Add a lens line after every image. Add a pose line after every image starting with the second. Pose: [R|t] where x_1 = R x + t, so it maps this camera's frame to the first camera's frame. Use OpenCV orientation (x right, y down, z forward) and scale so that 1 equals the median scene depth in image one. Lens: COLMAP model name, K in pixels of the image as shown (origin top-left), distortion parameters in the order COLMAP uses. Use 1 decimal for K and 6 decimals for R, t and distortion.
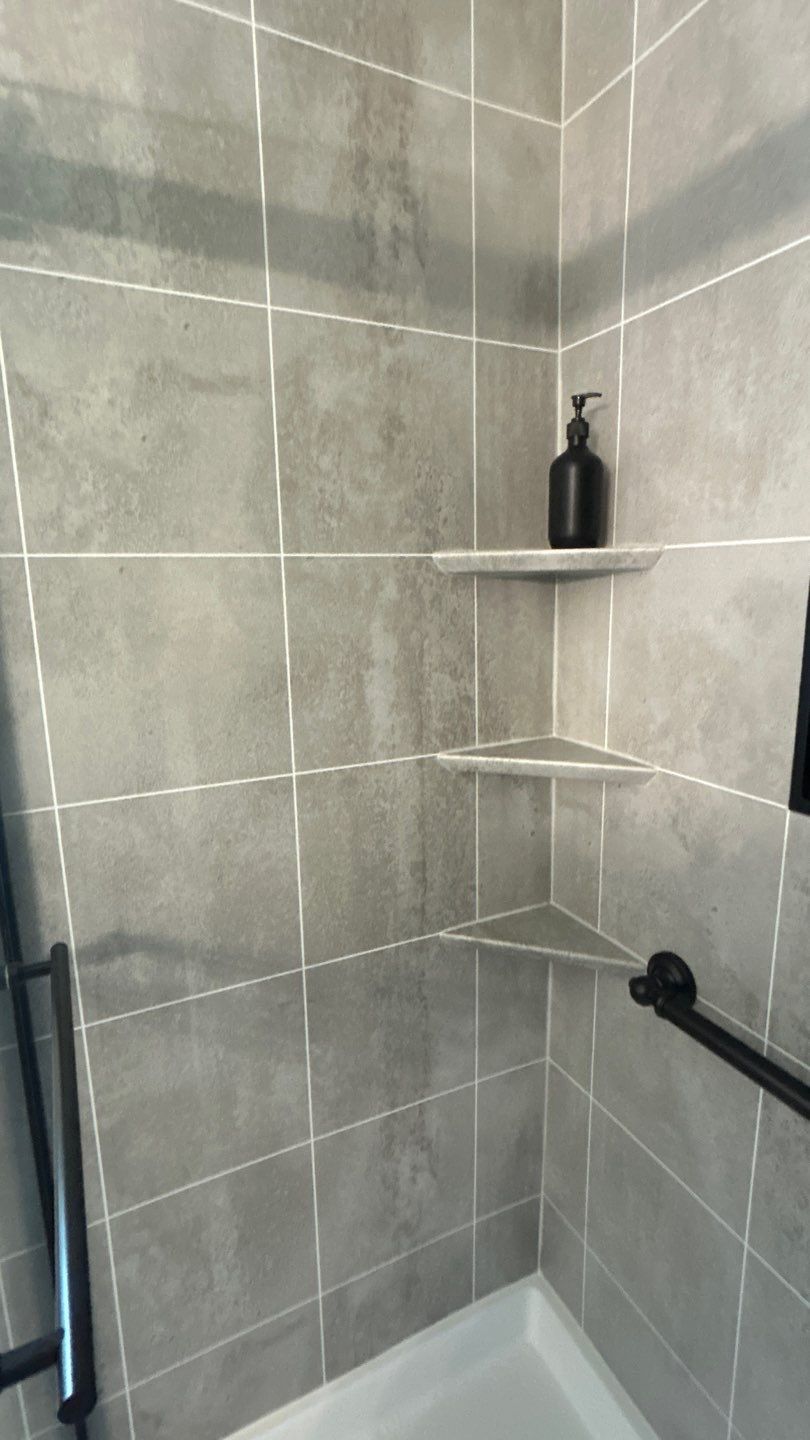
lens RADIAL K [[704.2, 0, 400.0], [0, 704.2, 723.3], [0, 0, 1]] dist [-0.006544, 0.004756]
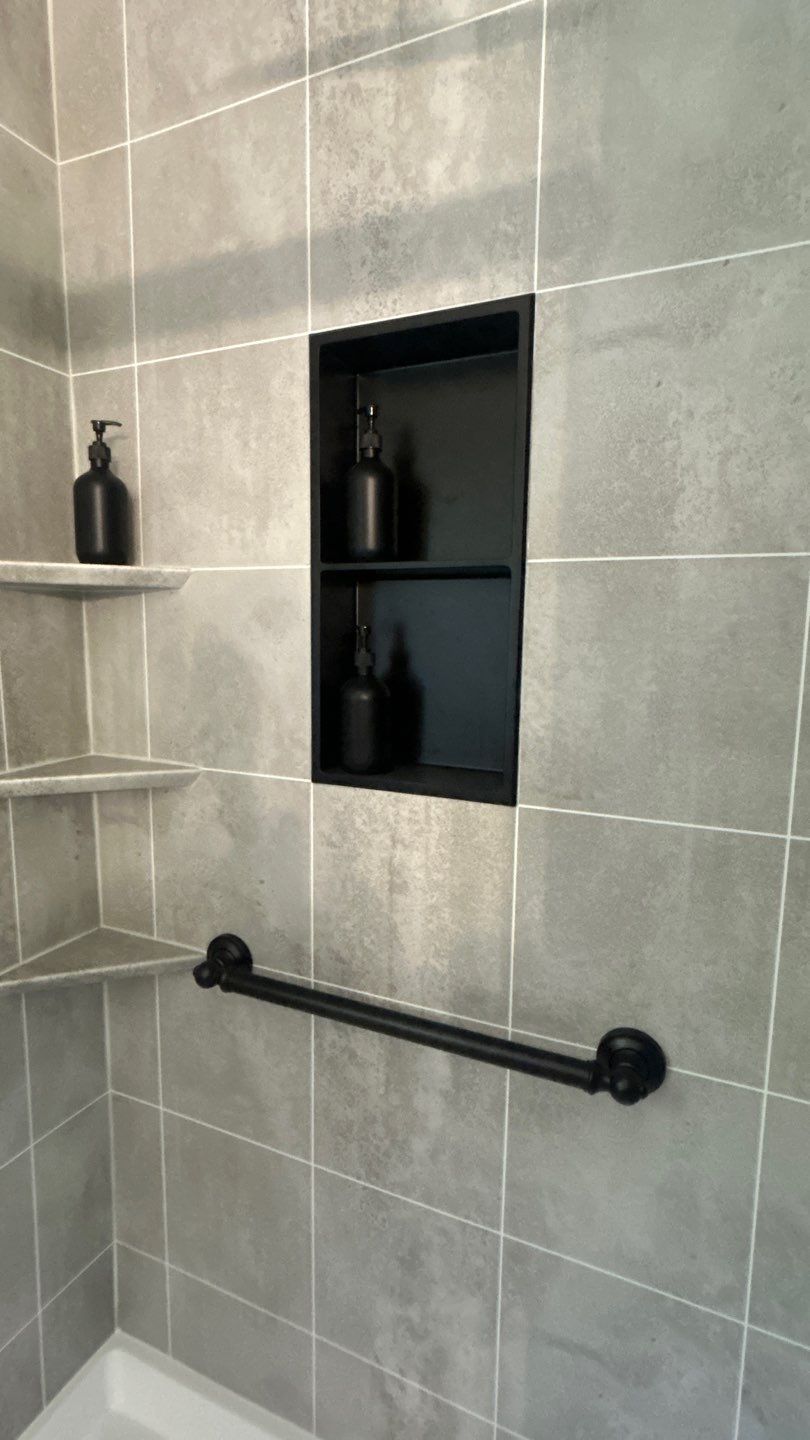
lens RADIAL K [[704.2, 0, 406.8], [0, 704.2, 722.9], [0, 0, 1]] dist [-0.006544, 0.004756]
pose [[0.765125, -0.057407, 0.641317, -0.089402], [0.100298, 0.994486, -0.030641, 0.058860], [-0.636022, 0.087767, 0.766664, -0.056708]]
